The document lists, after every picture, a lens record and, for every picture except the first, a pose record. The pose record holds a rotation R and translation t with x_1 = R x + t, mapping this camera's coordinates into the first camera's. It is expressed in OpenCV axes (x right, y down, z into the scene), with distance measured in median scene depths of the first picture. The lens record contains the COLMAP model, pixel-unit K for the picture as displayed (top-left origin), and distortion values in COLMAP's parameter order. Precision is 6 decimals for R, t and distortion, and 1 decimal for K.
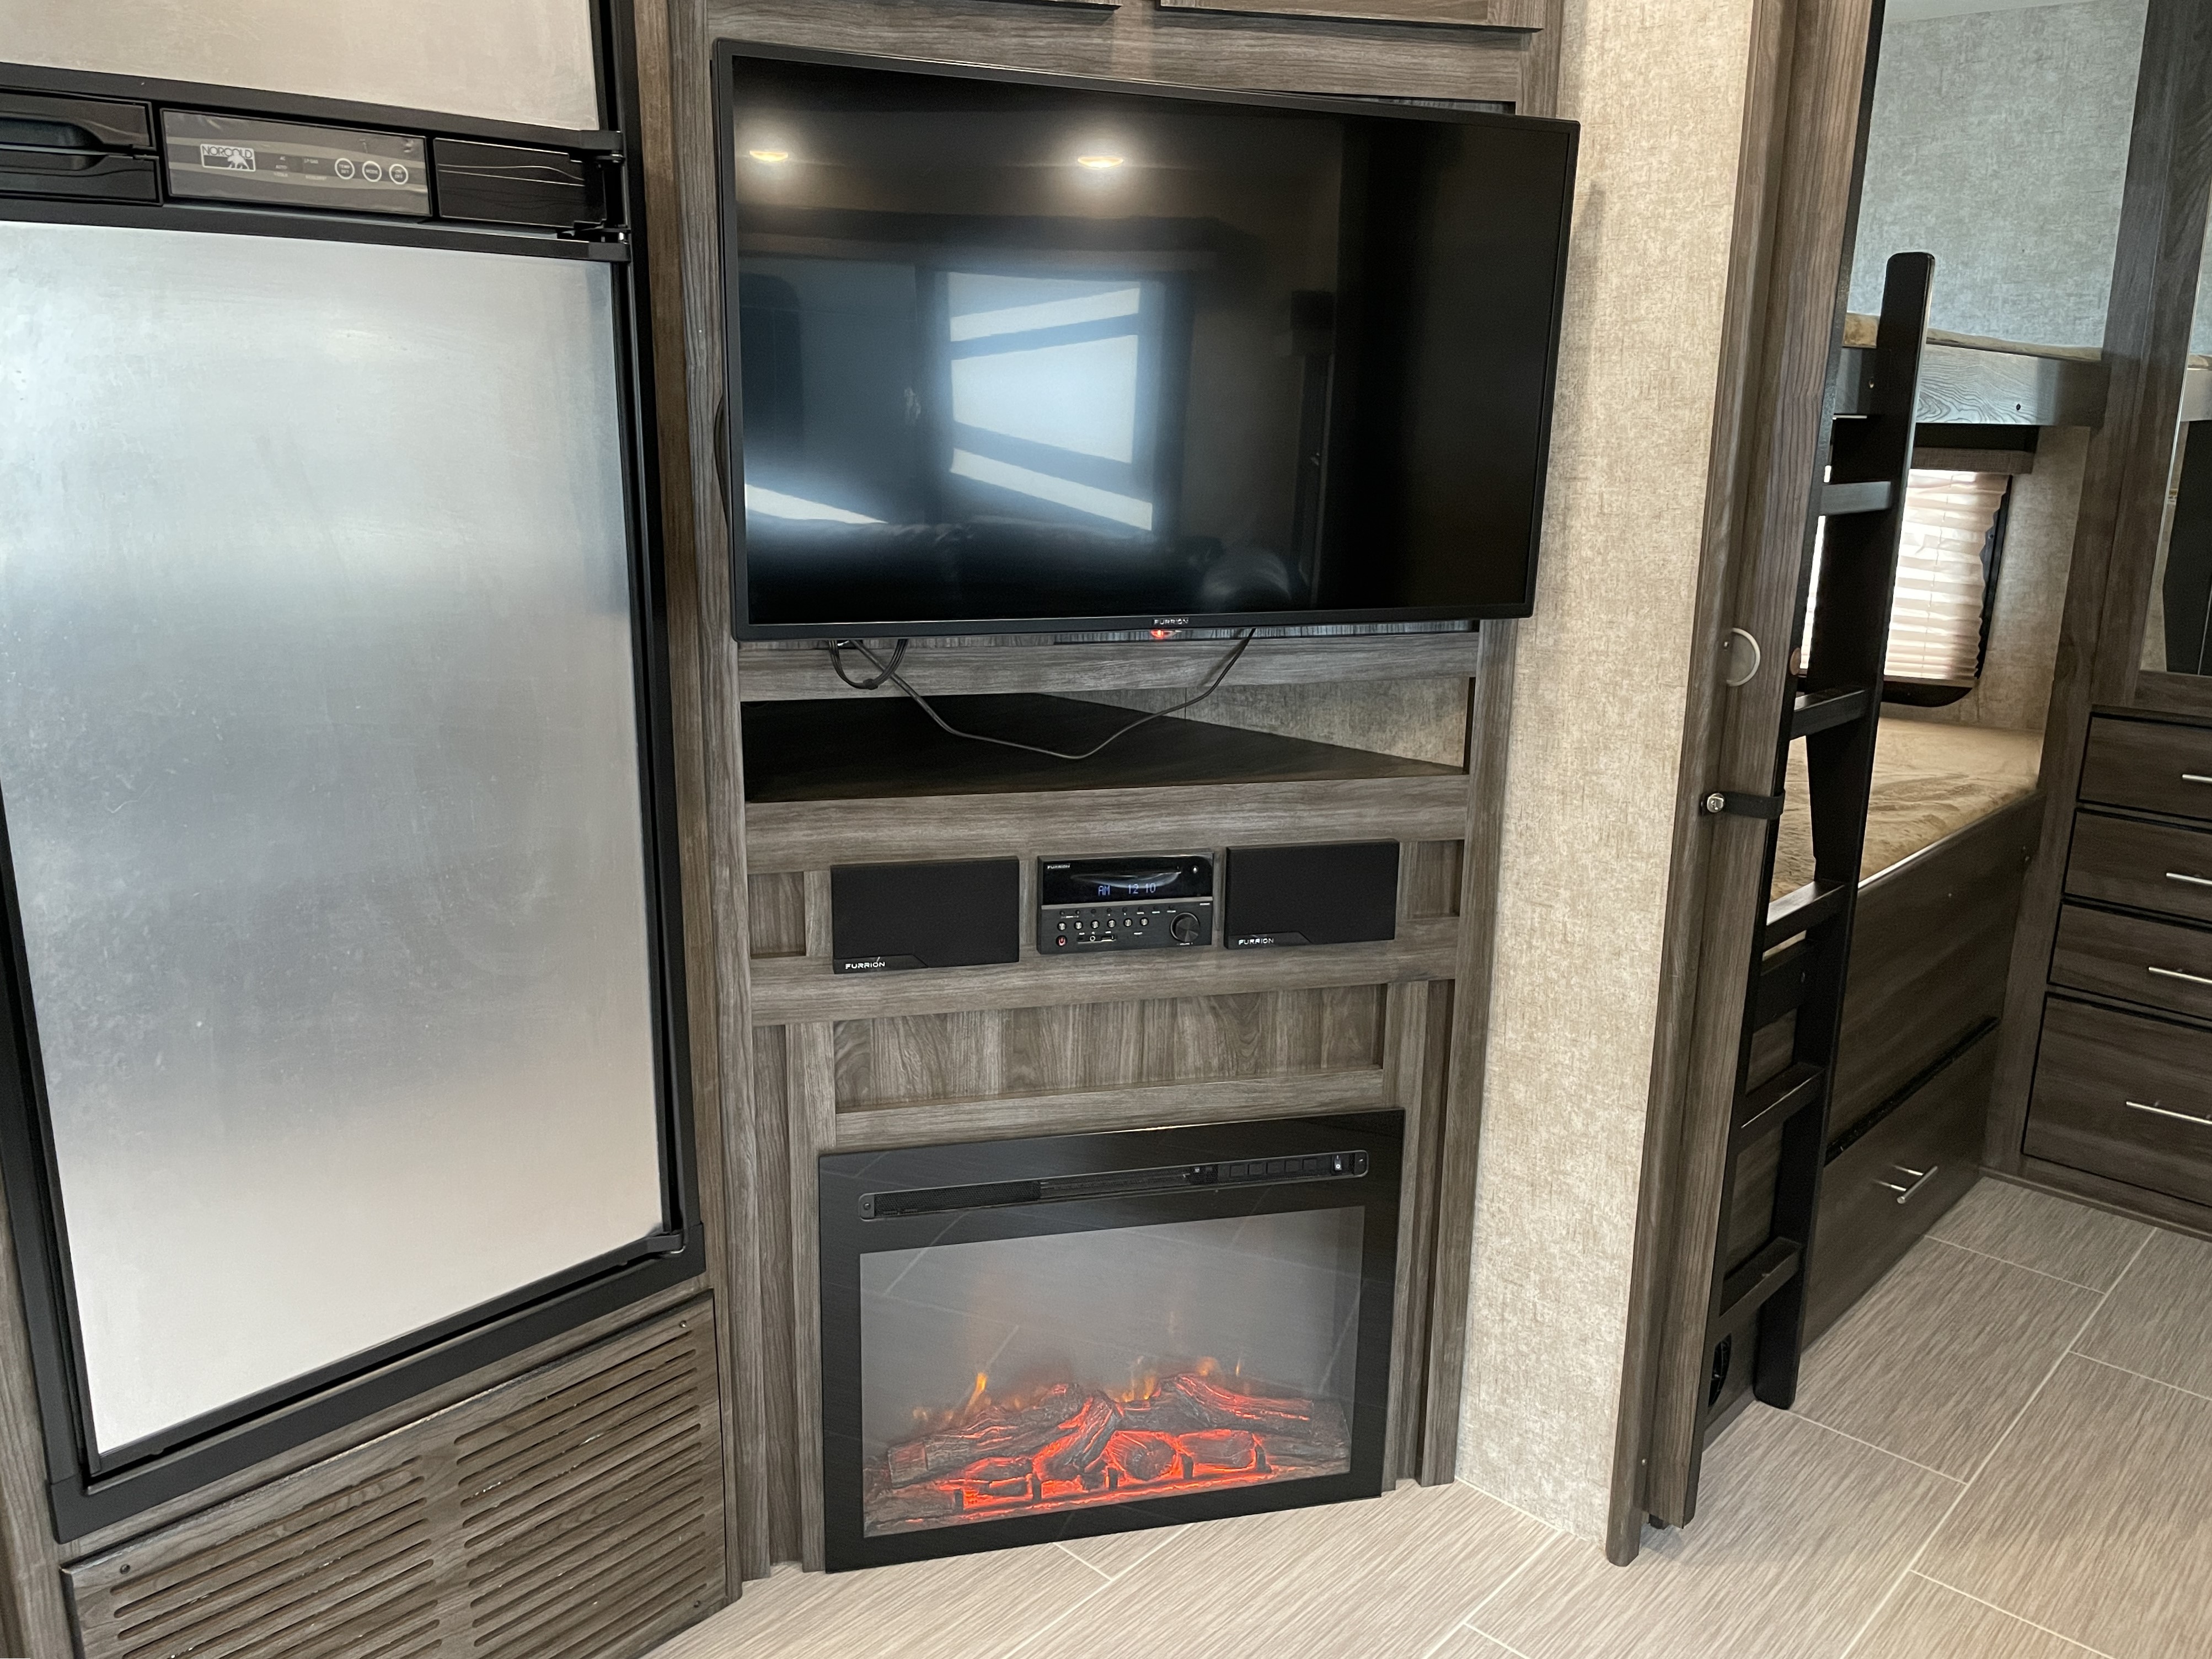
lens RADIAL K [[1706.0, 0, 1106.0], [0, 1706.0, 829.5], [0, 0, 1]] dist [0.067984, -0.099349]
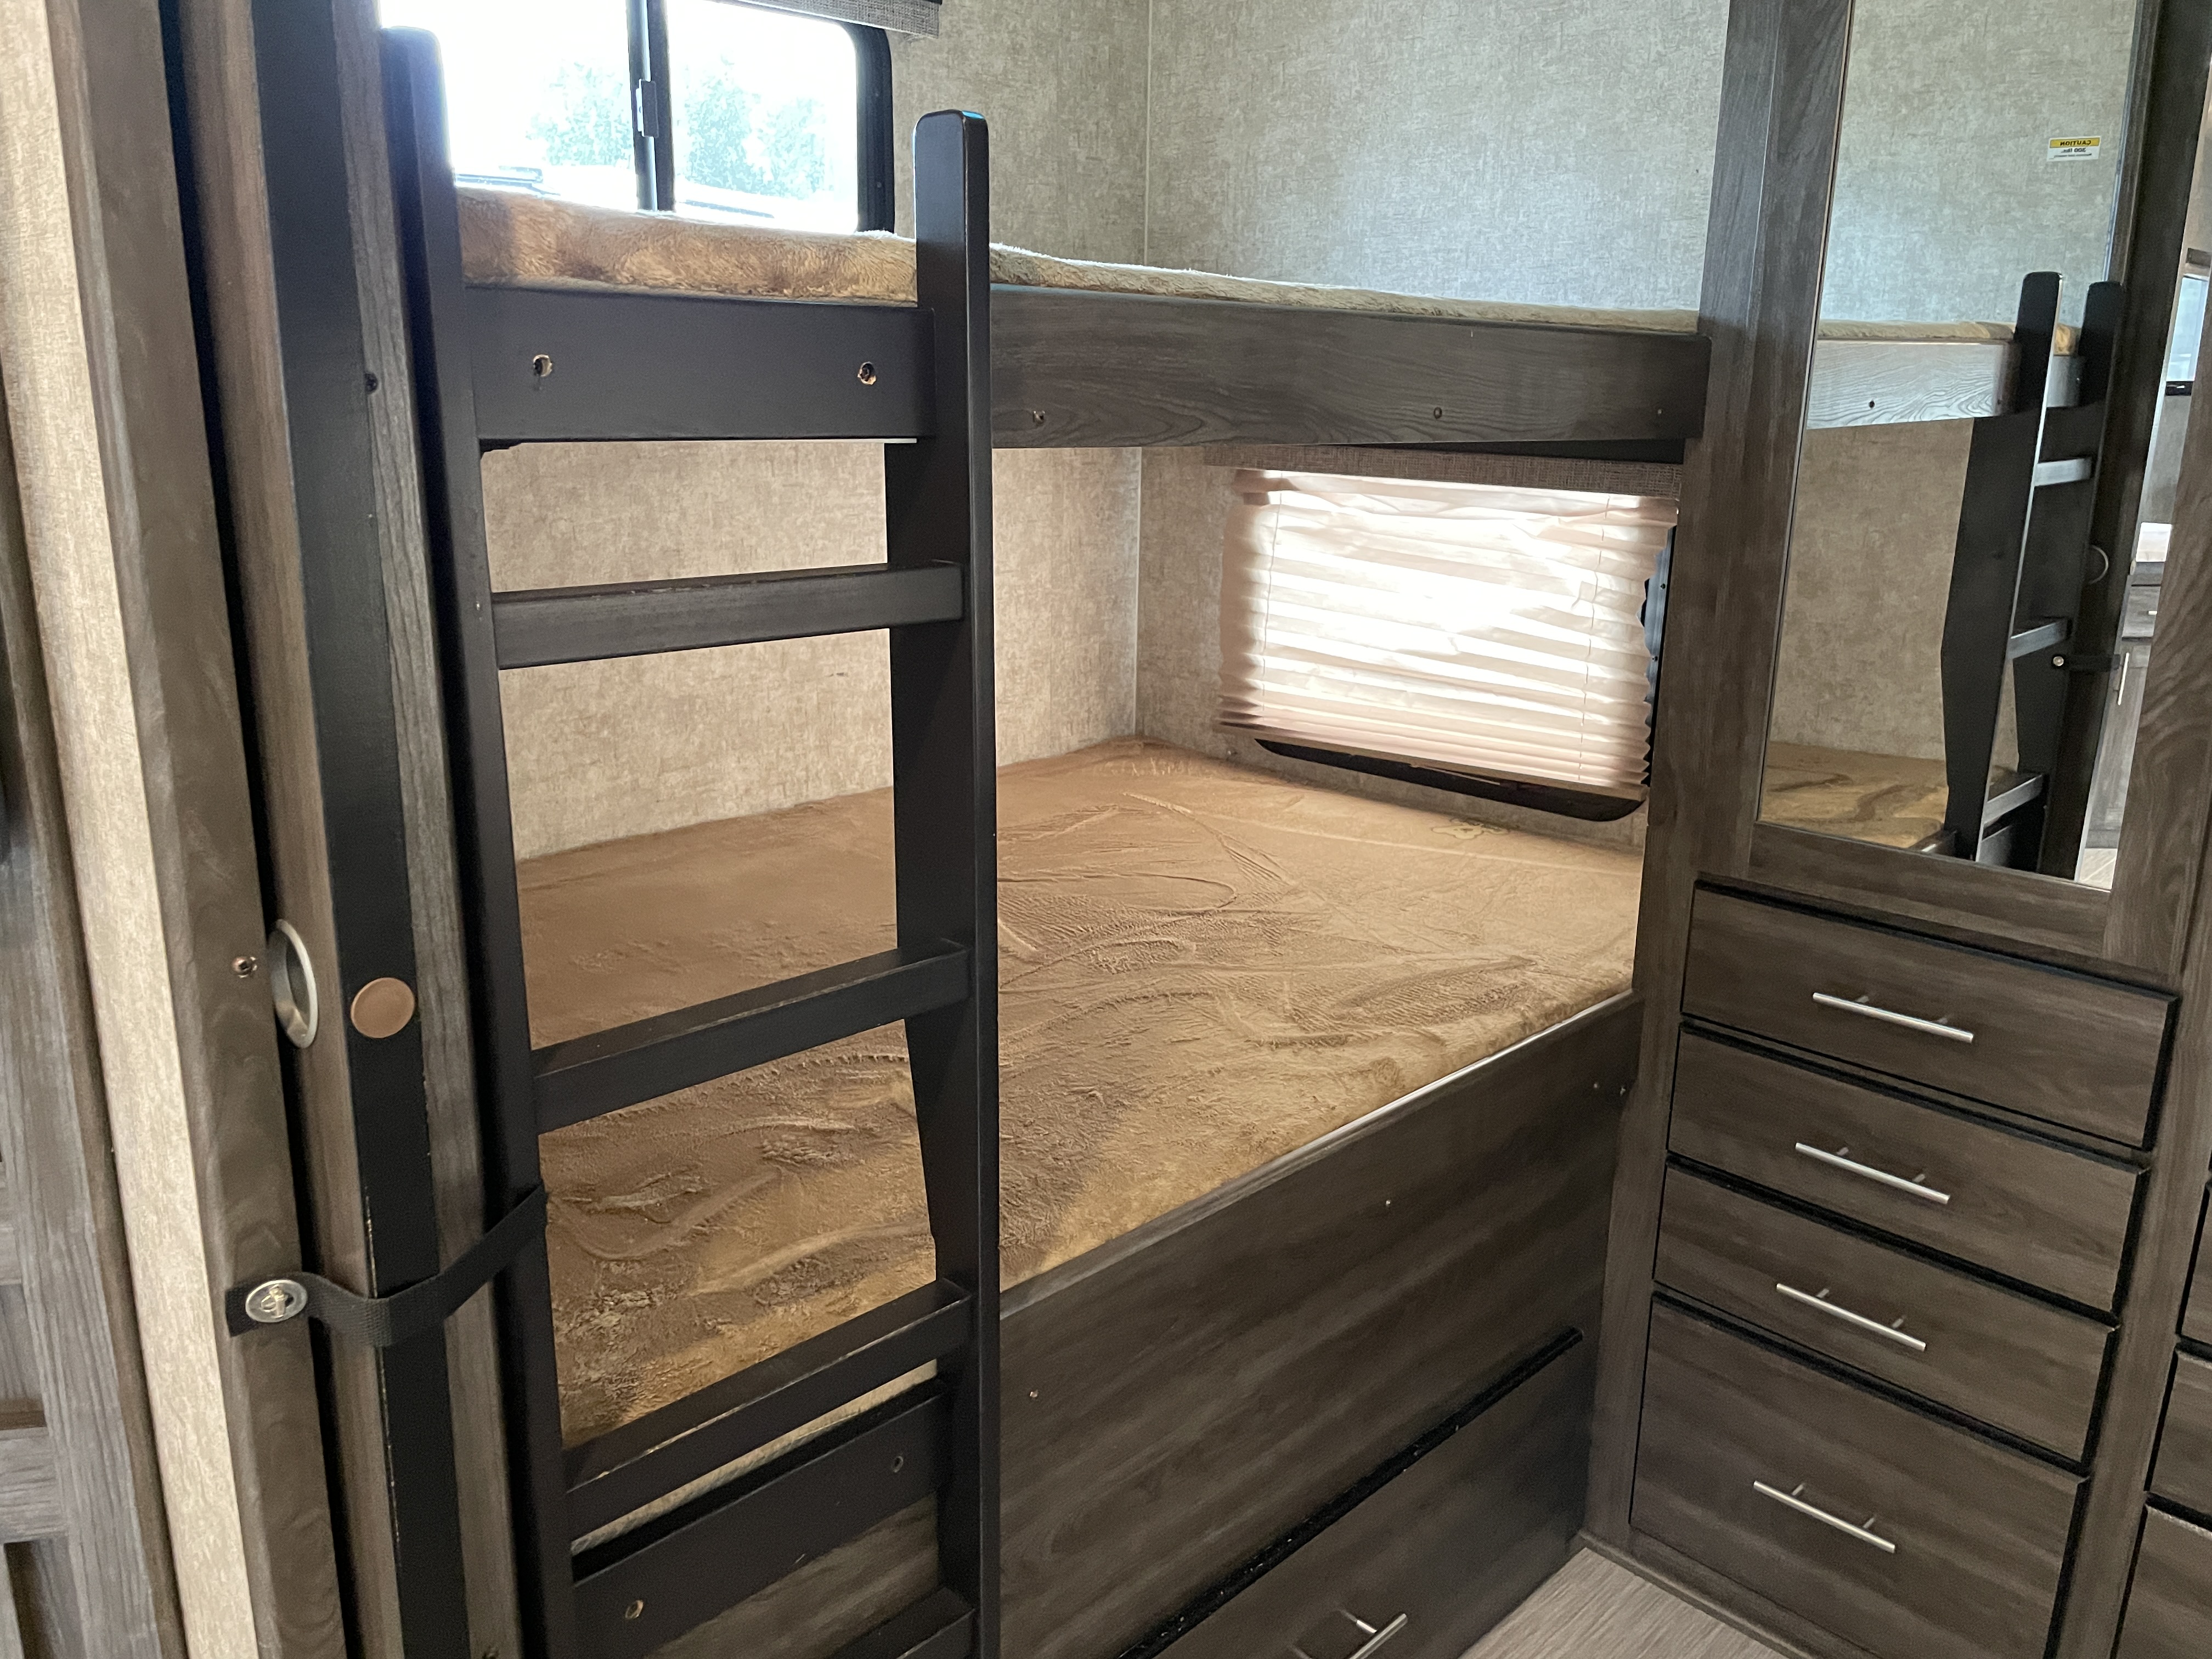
lens RADIAL K [[1700.6, 0, 1109.2], [0, 1700.6, 819.9], [0, 0, 1]] dist [0.087659, -0.123607]
pose [[0.999323, 0.009922, -0.035416, 0.361498], [-0.009623, 0.999917, 0.008605, -0.090934], [0.035499, -0.008258, 0.999336, 0.340181]]
